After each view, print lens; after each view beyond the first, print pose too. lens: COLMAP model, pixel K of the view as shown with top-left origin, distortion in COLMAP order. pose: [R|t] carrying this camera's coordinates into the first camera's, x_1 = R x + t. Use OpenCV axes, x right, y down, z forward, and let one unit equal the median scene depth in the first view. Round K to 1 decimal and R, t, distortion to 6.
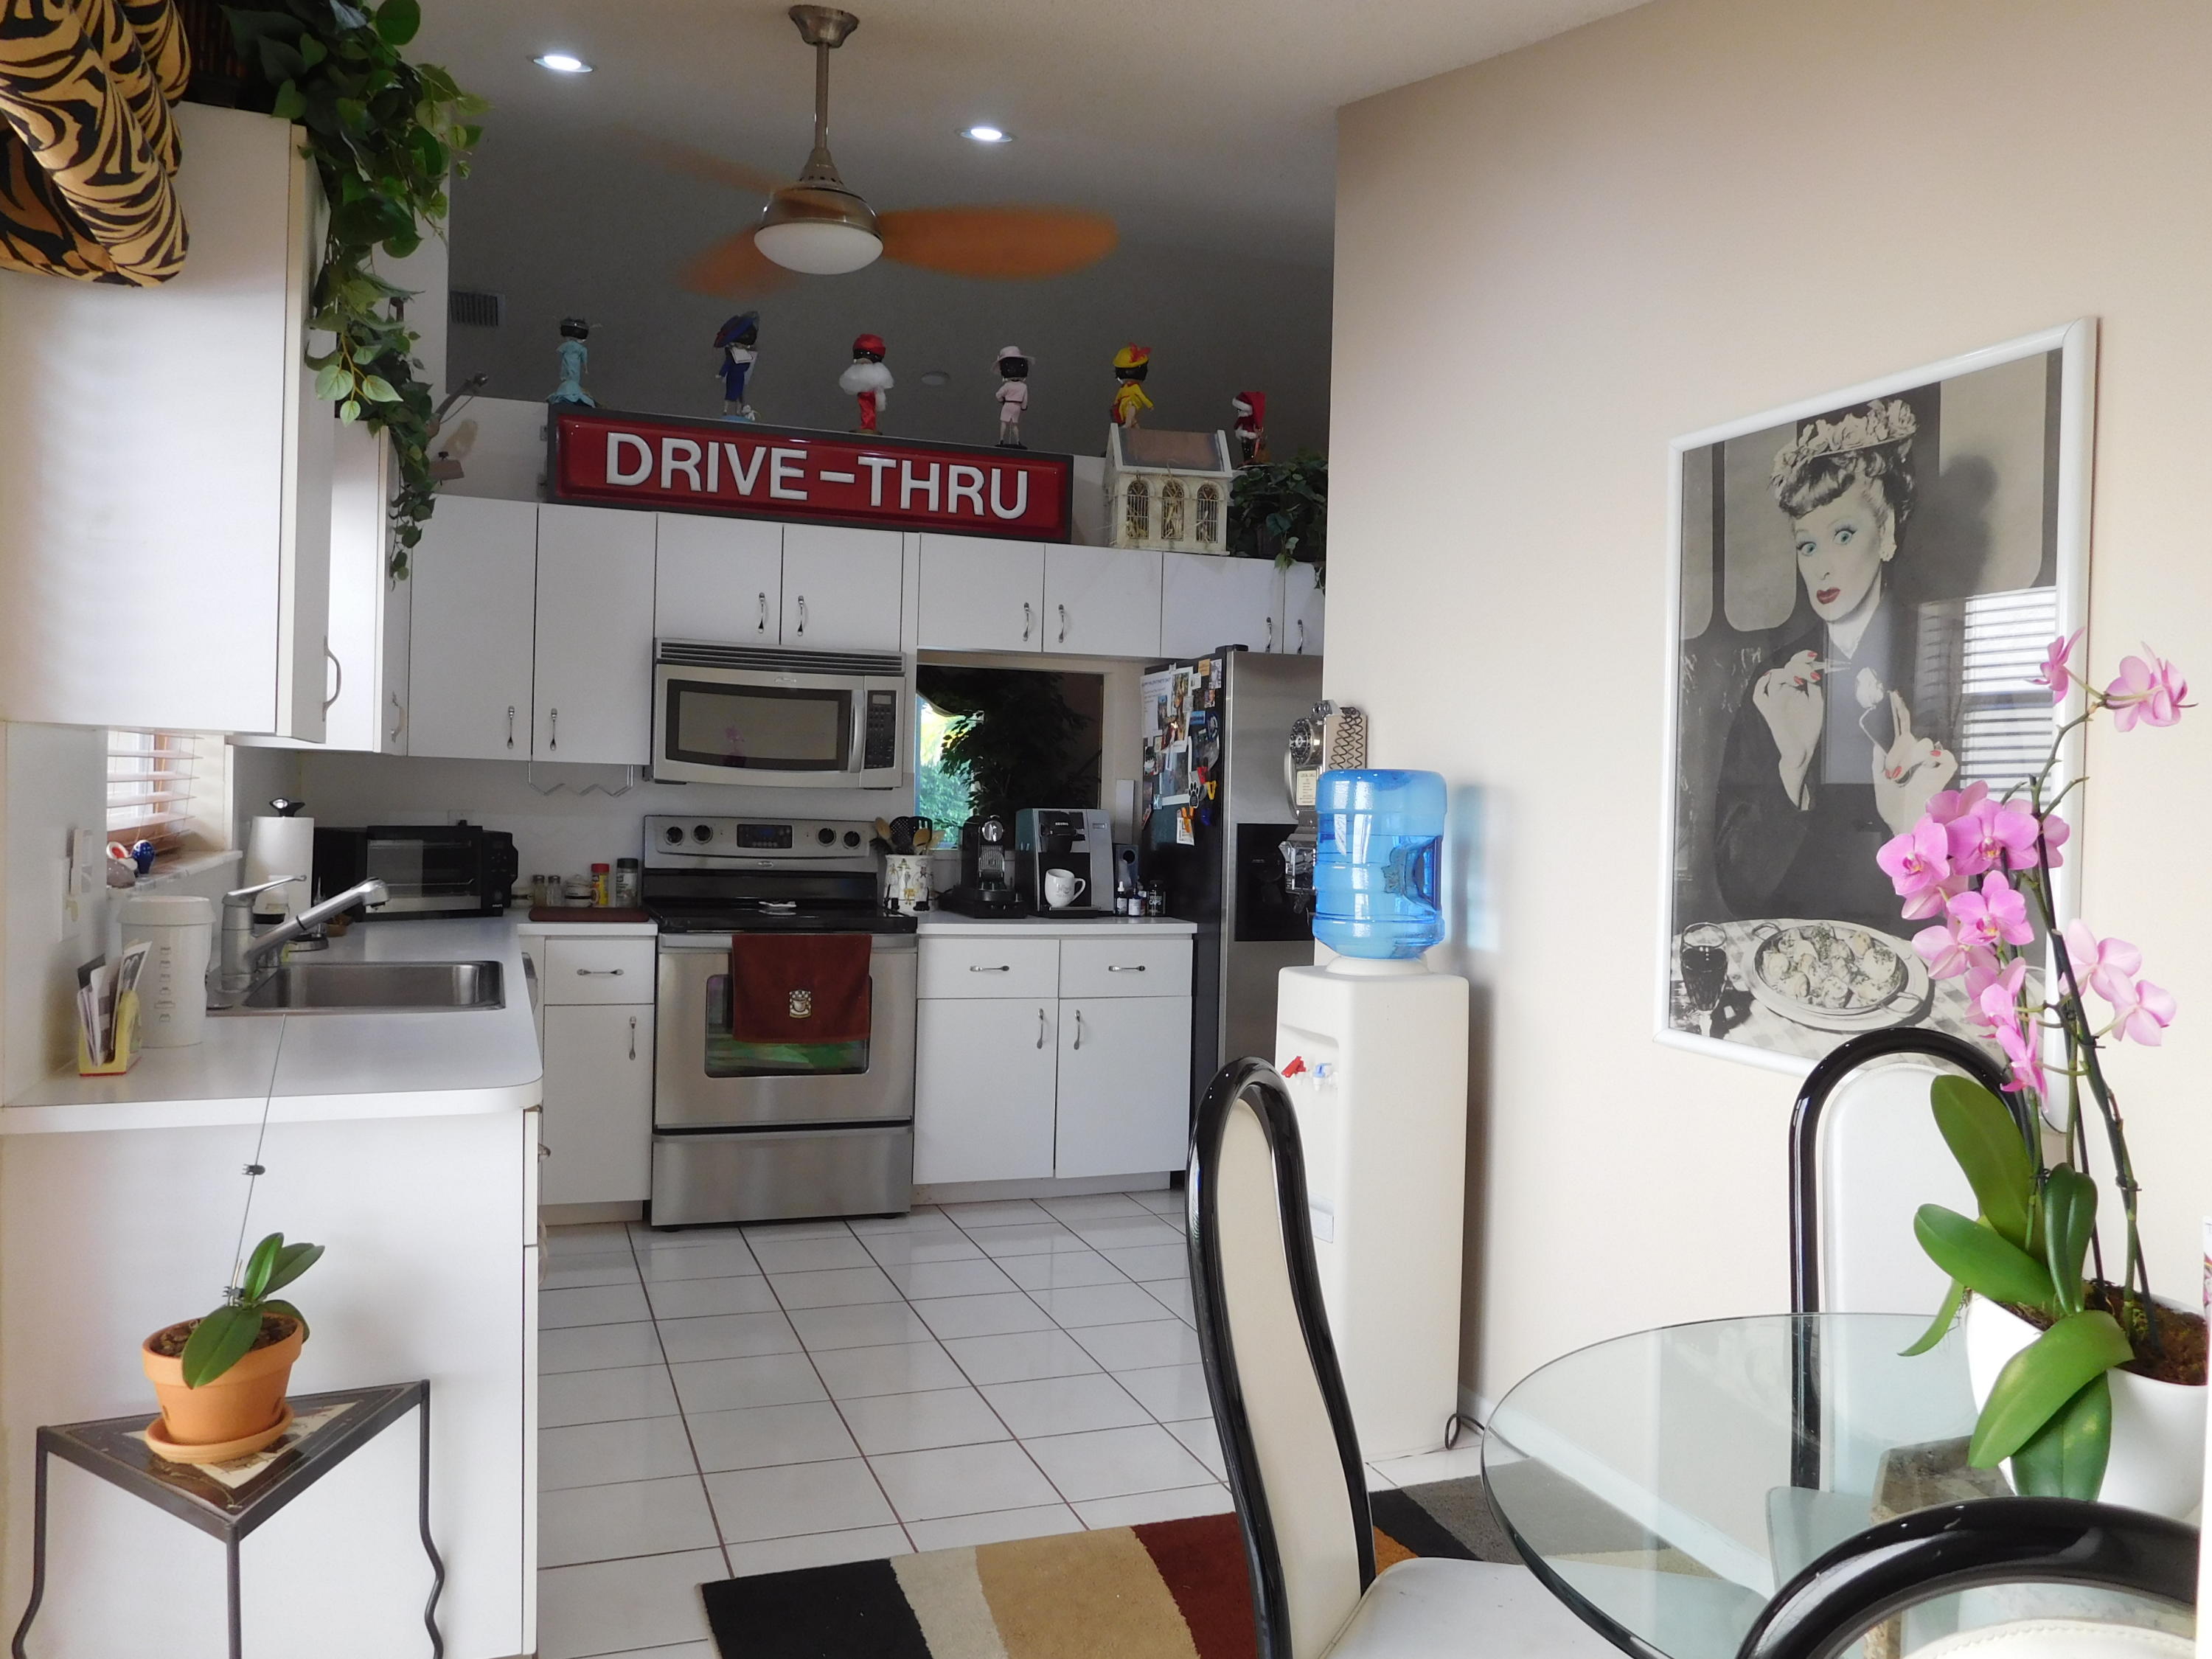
lens RADIAL K [[1650.0, 0, 1112.4], [0, 1650.0, 841.9], [0, 0, 1]] dist [-0.021456, -0.000374]
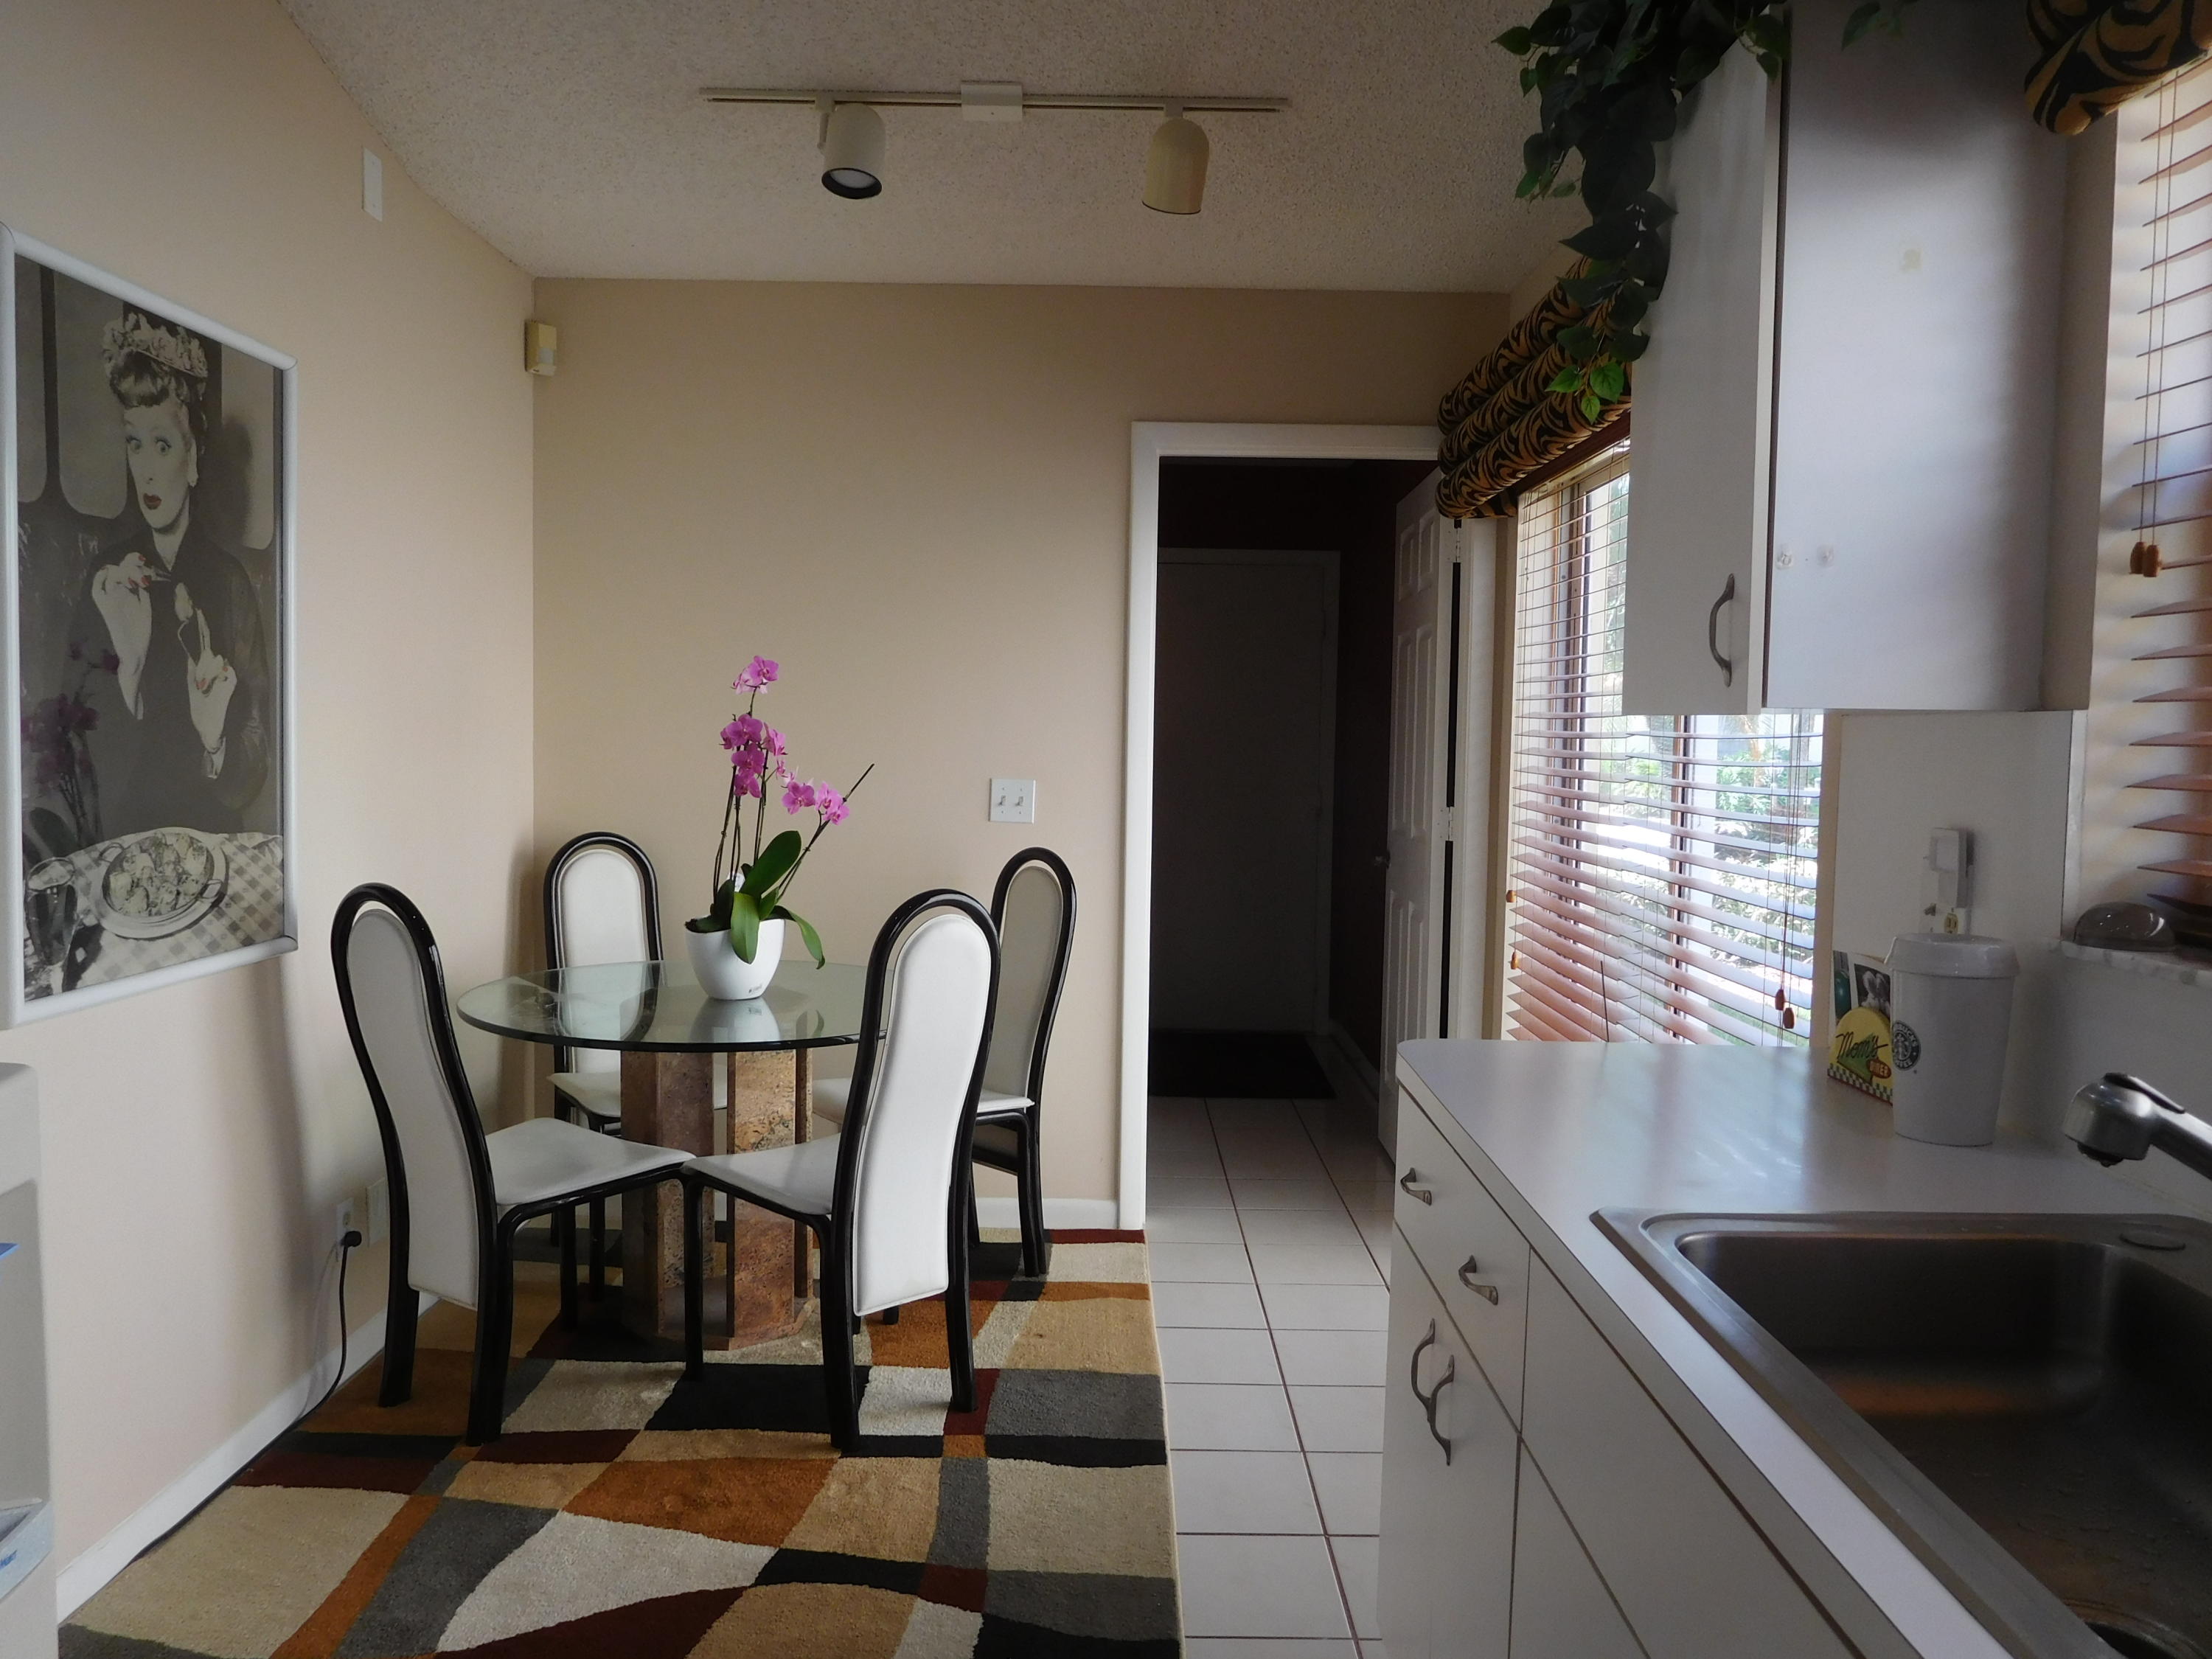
lens RADIAL K [[1650.0, 0, 1112.4], [0, 1650.0, 841.9], [0, 0, 1]] dist [-0.021456, -0.000374]
pose [[-0.936304, -0.063851, 0.345337, -0.451649], [-0.030815, 0.994477, 0.100326, -0.061884], [-0.349836, 0.083294, -0.933101, 1.706474]]
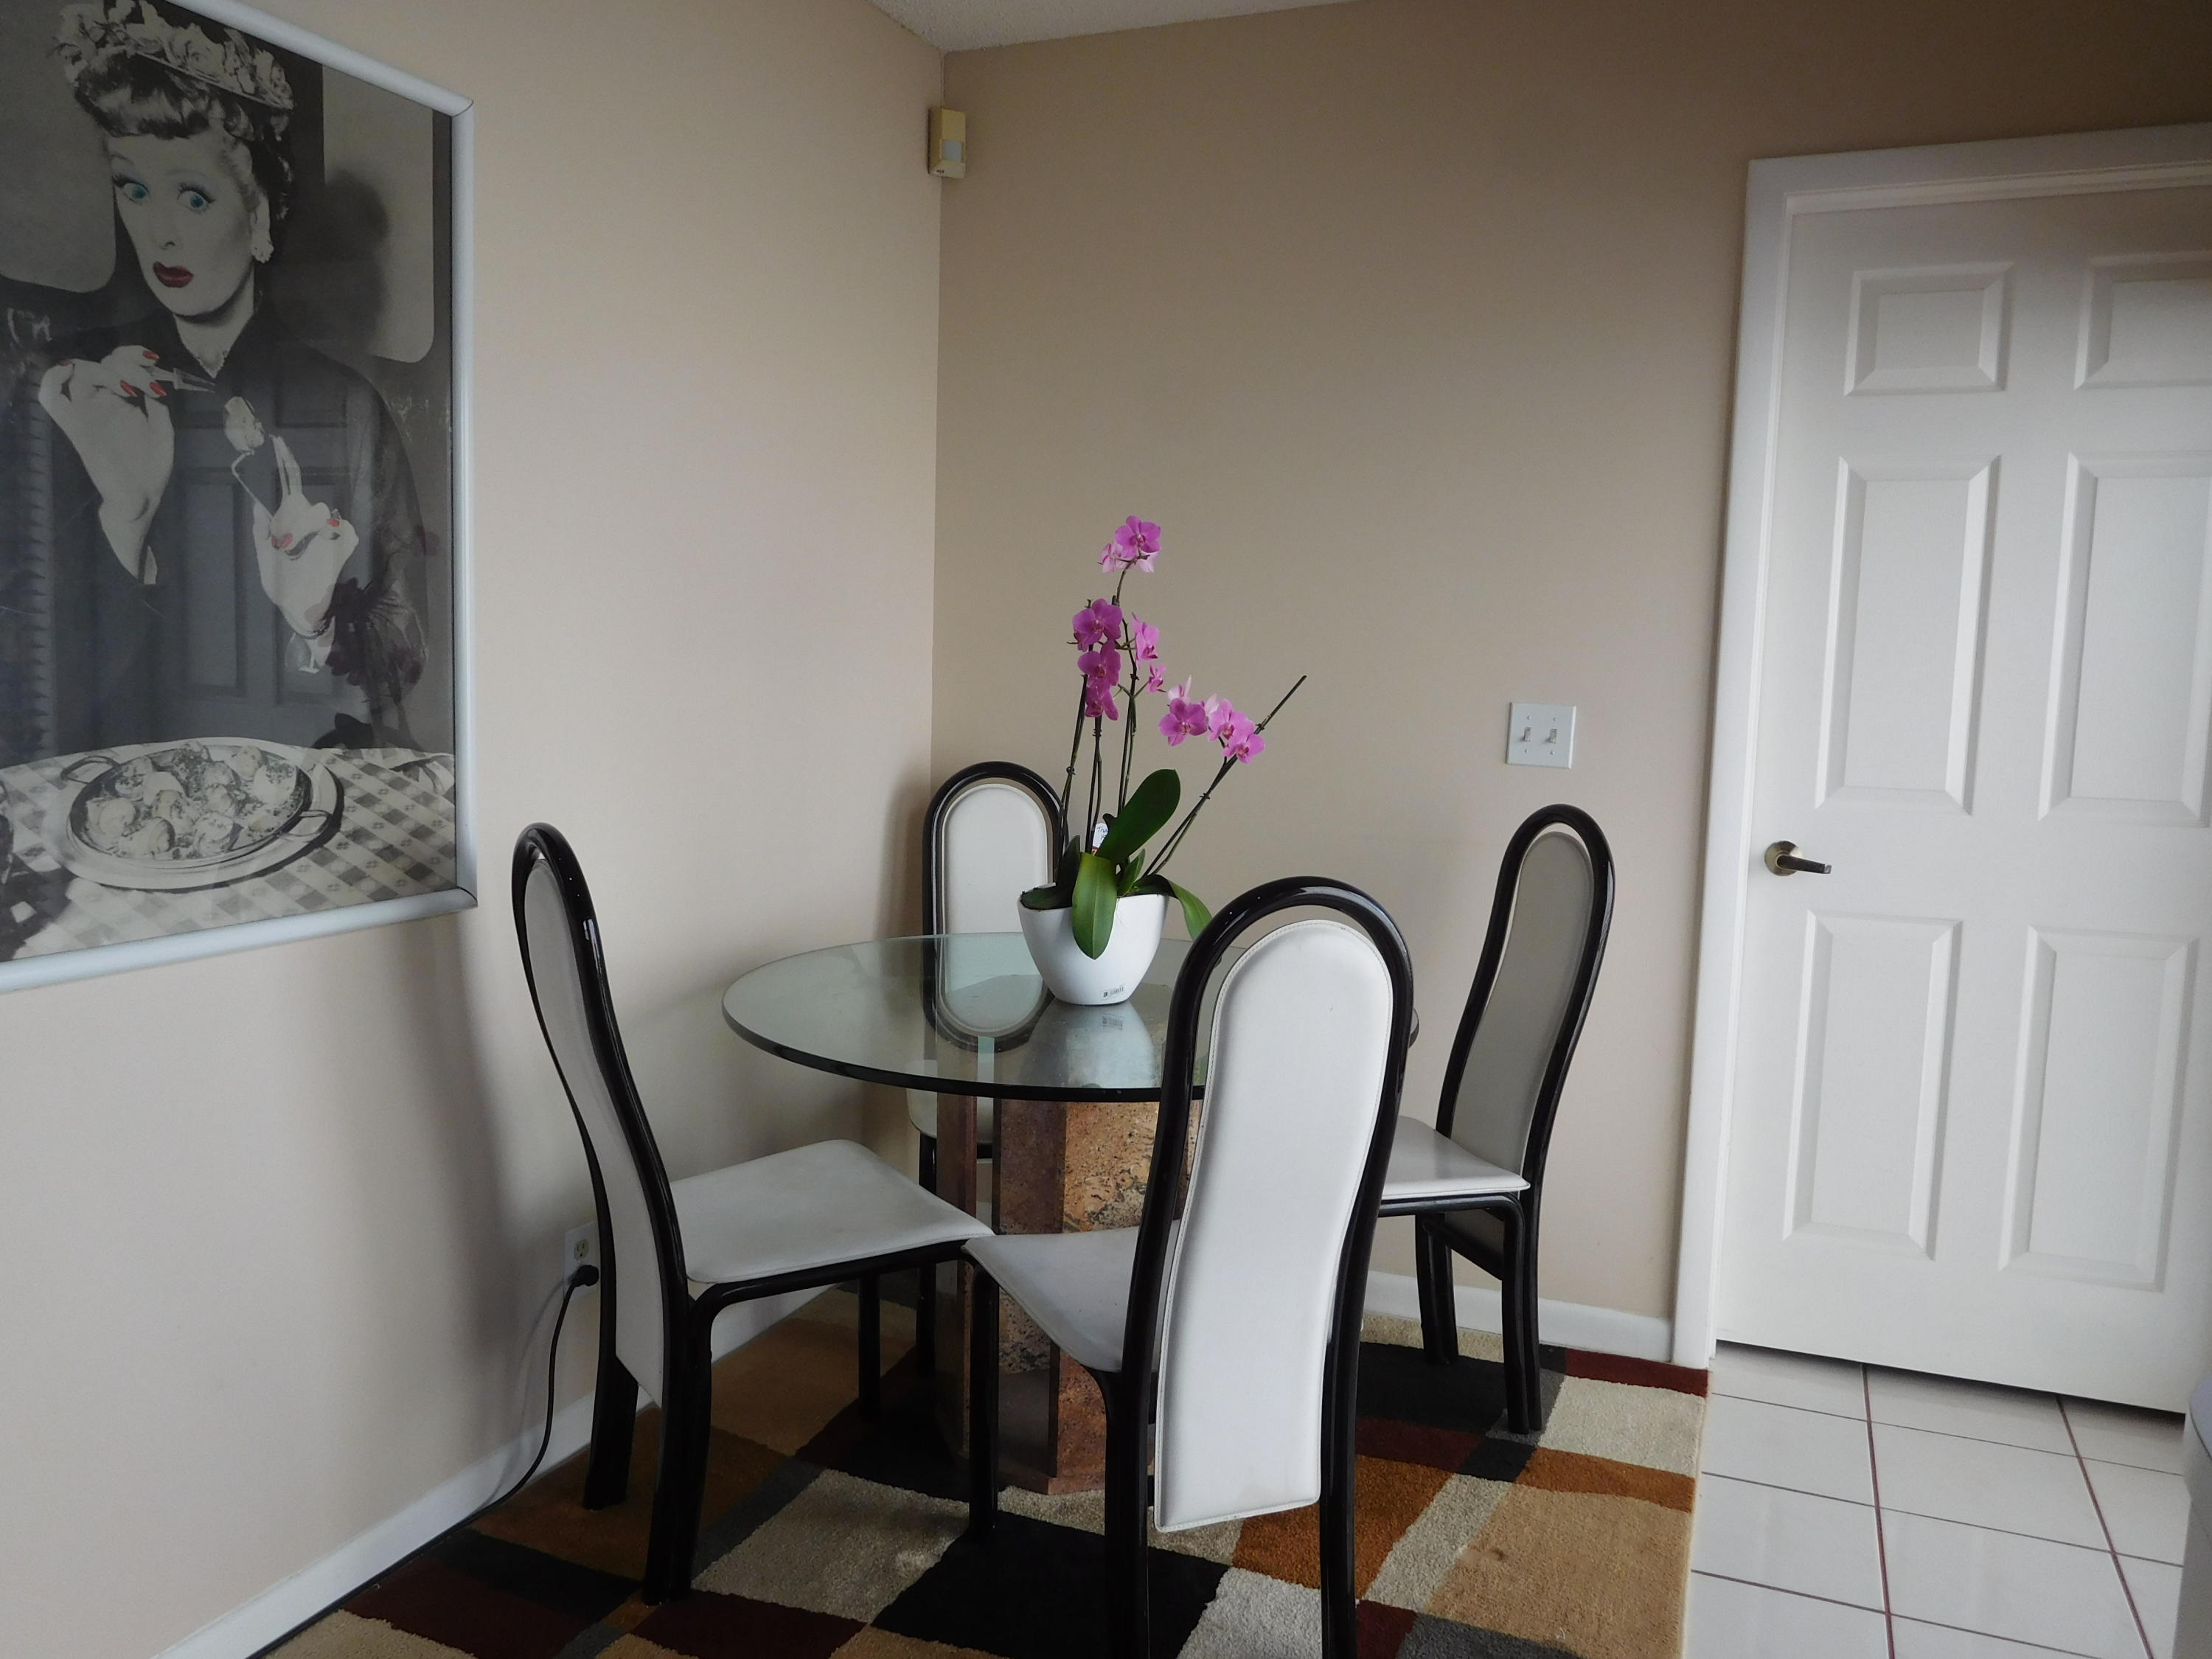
lens RADIAL K [[1650.0, 0, 1112.4], [0, 1650.0, 841.9], [0, 0, 1]] dist [-0.021456, -0.000374]
pose [[-0.727817, -0.121743, 0.674878, -0.349576], [-0.025765, 0.988276, 0.150491, -0.026191], [-0.685287, 0.092142, -0.722421, 1.231064]]
